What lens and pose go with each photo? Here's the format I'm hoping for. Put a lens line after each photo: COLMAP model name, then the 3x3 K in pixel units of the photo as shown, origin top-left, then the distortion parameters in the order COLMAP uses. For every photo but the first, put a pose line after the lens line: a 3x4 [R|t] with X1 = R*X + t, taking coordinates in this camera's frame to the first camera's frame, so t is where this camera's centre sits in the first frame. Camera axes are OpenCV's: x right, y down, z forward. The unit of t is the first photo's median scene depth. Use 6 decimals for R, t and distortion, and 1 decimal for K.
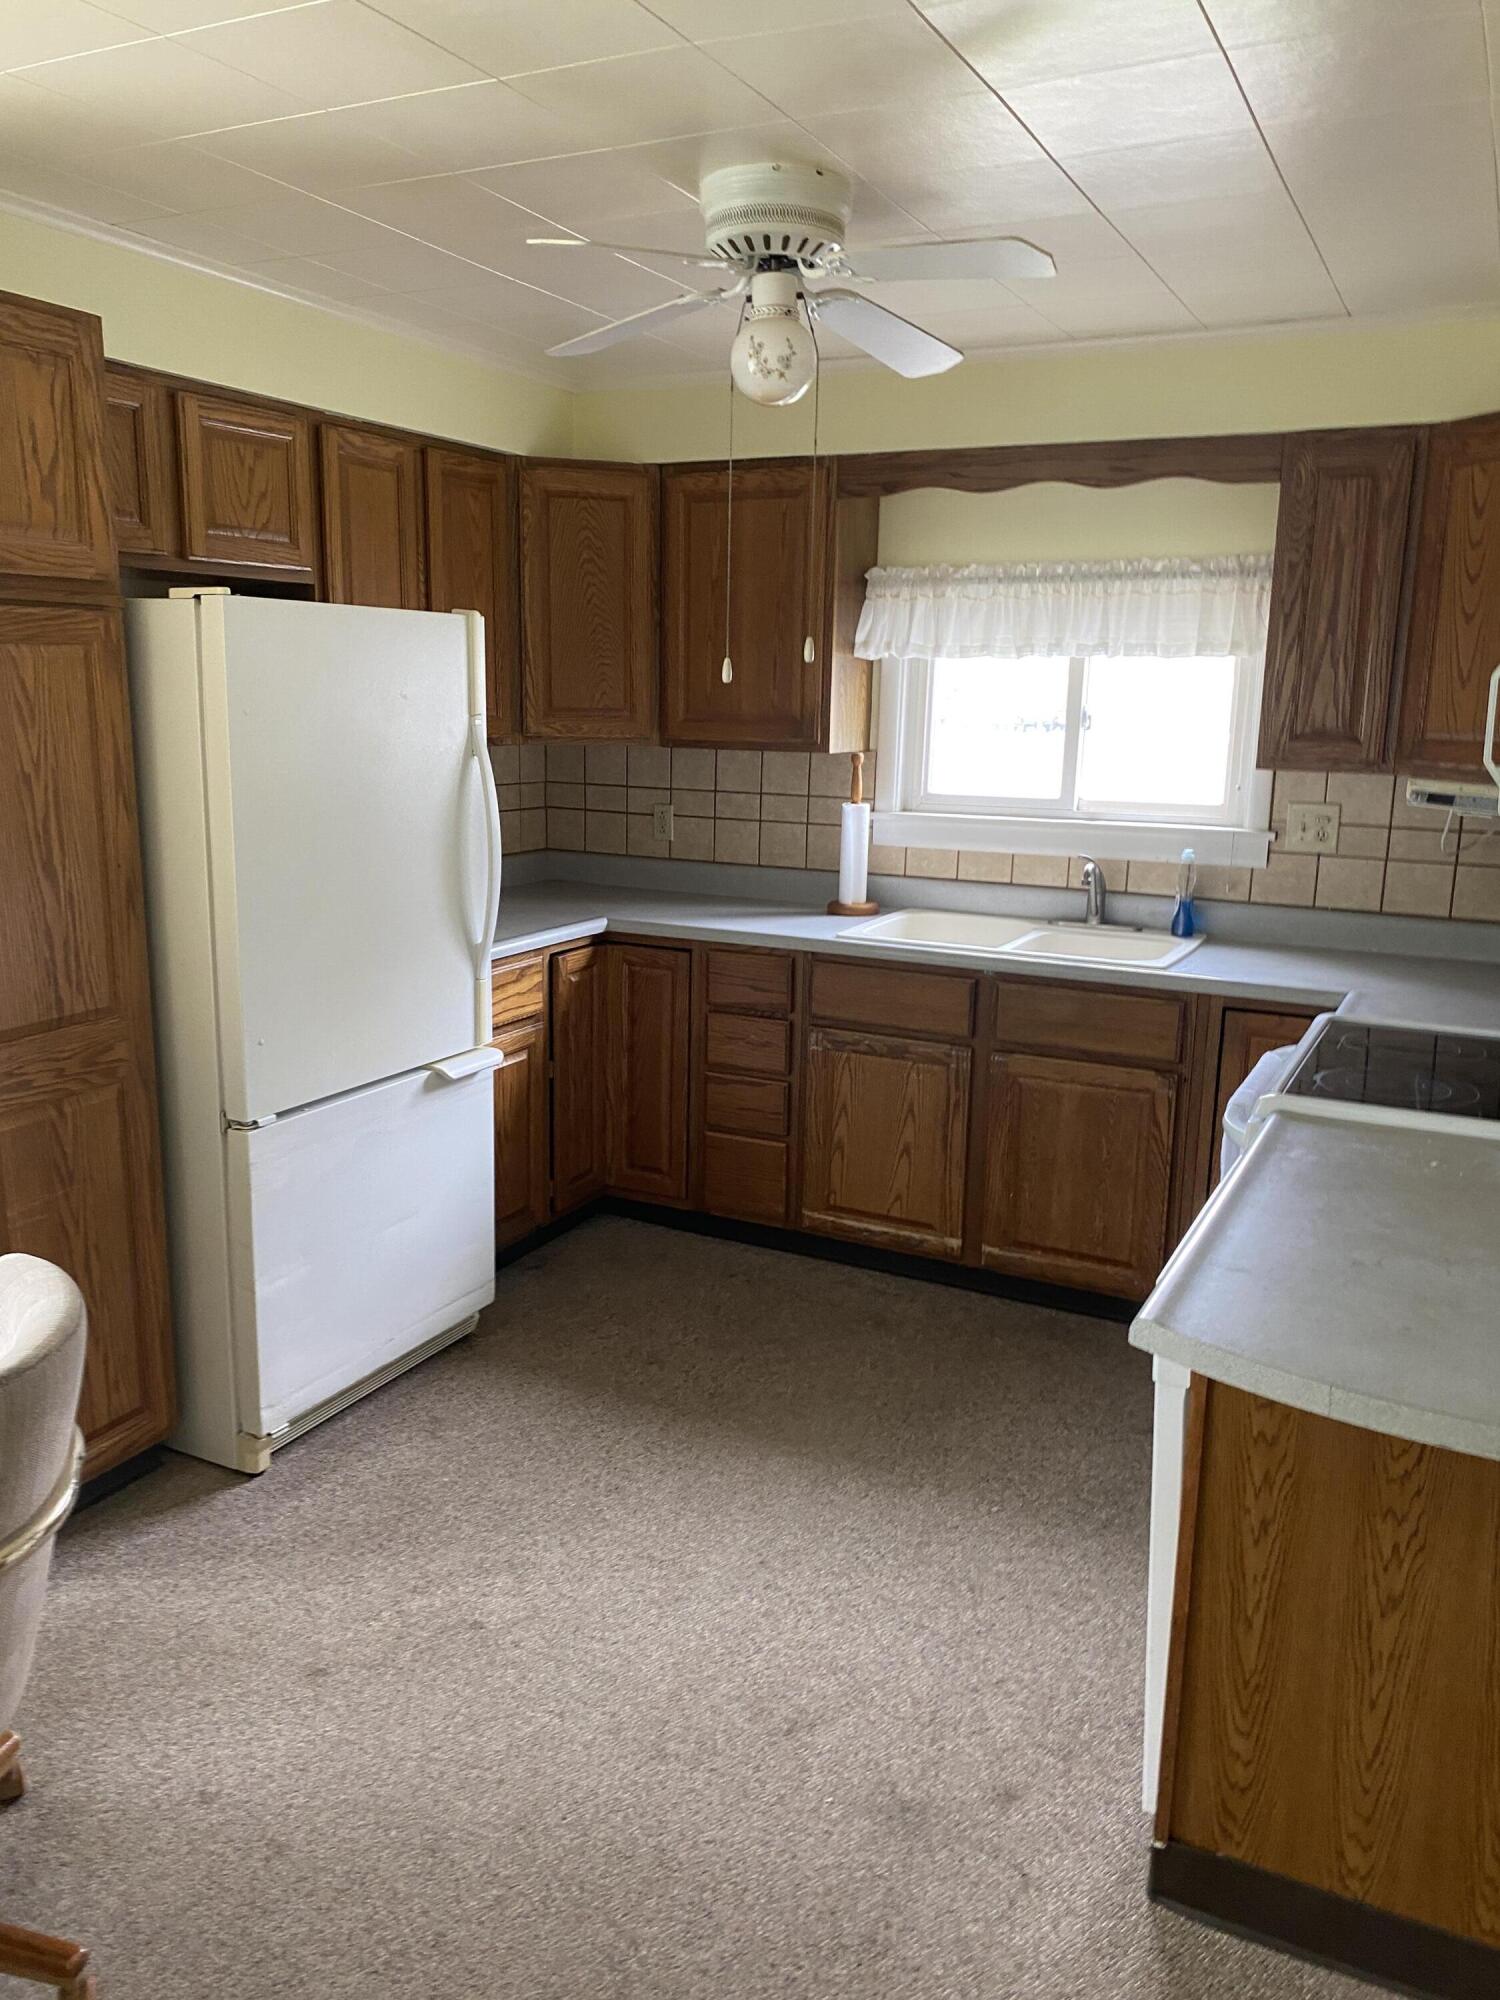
lens RADIAL K [[1524.8, 0, 757.7], [0, 1524.8, 1014.8], [0, 0, 1]] dist [0.003587, -0.000092]
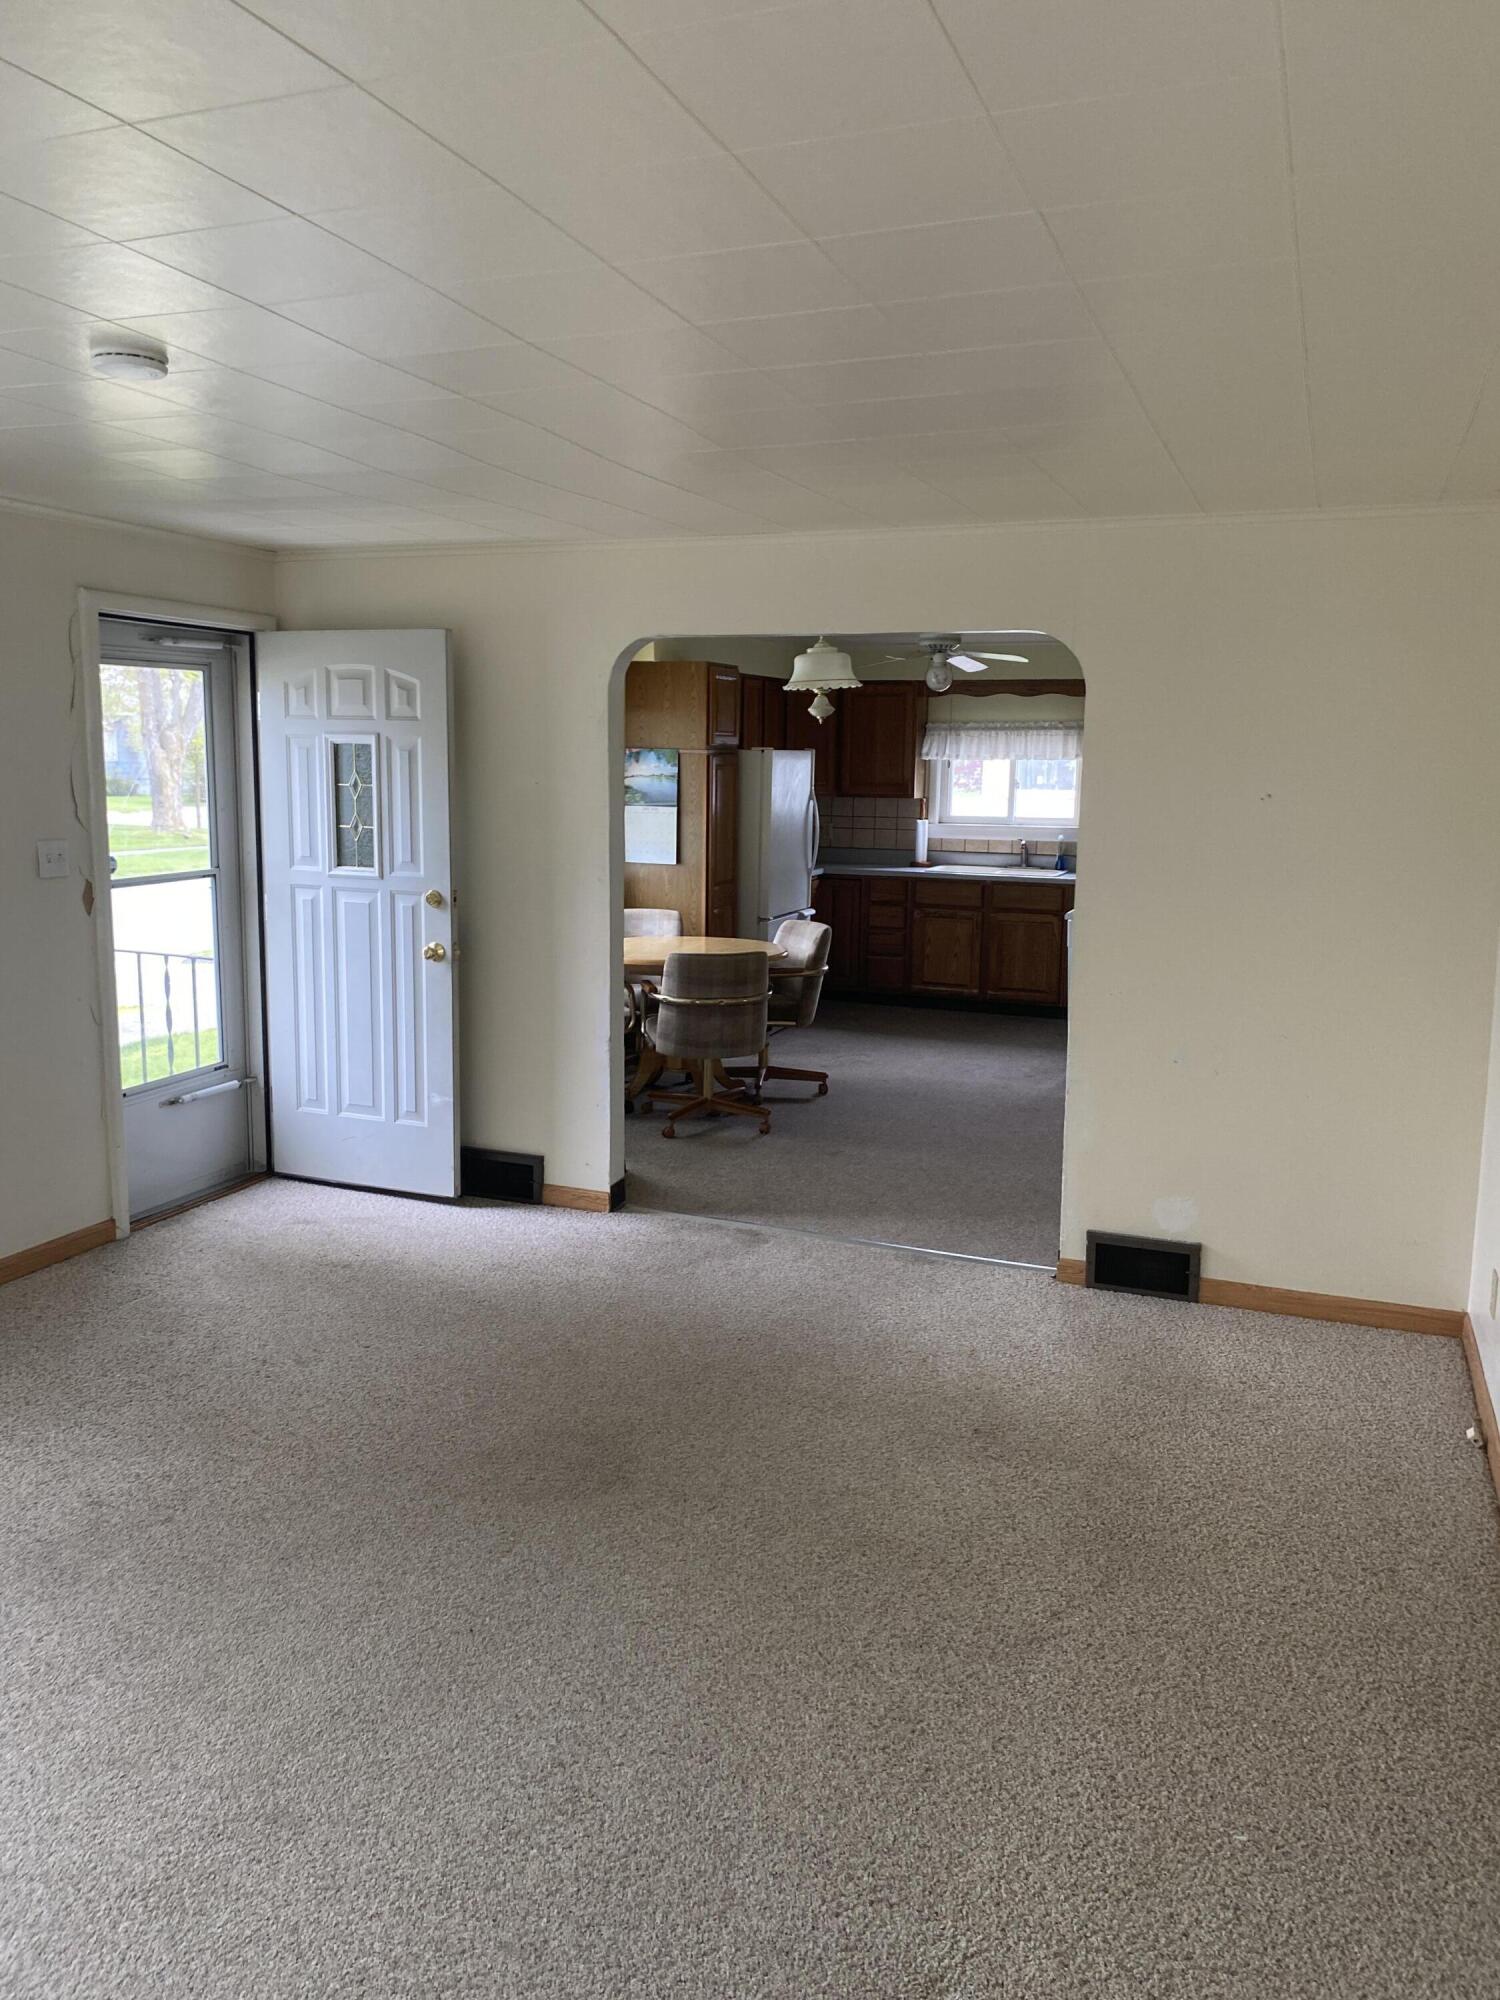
lens RADIAL K [[1524.8, 0, 742.0], [0, 1524.8, 989.8], [0, 0, 1]] dist [0.003587, -0.000092]
pose [[0.995527, -0.017336, 0.092872, -0.469922], [0.022331, 0.998344, -0.053021, 0.261618], [-0.091799, 0.054857, 0.994265, -1.410987]]
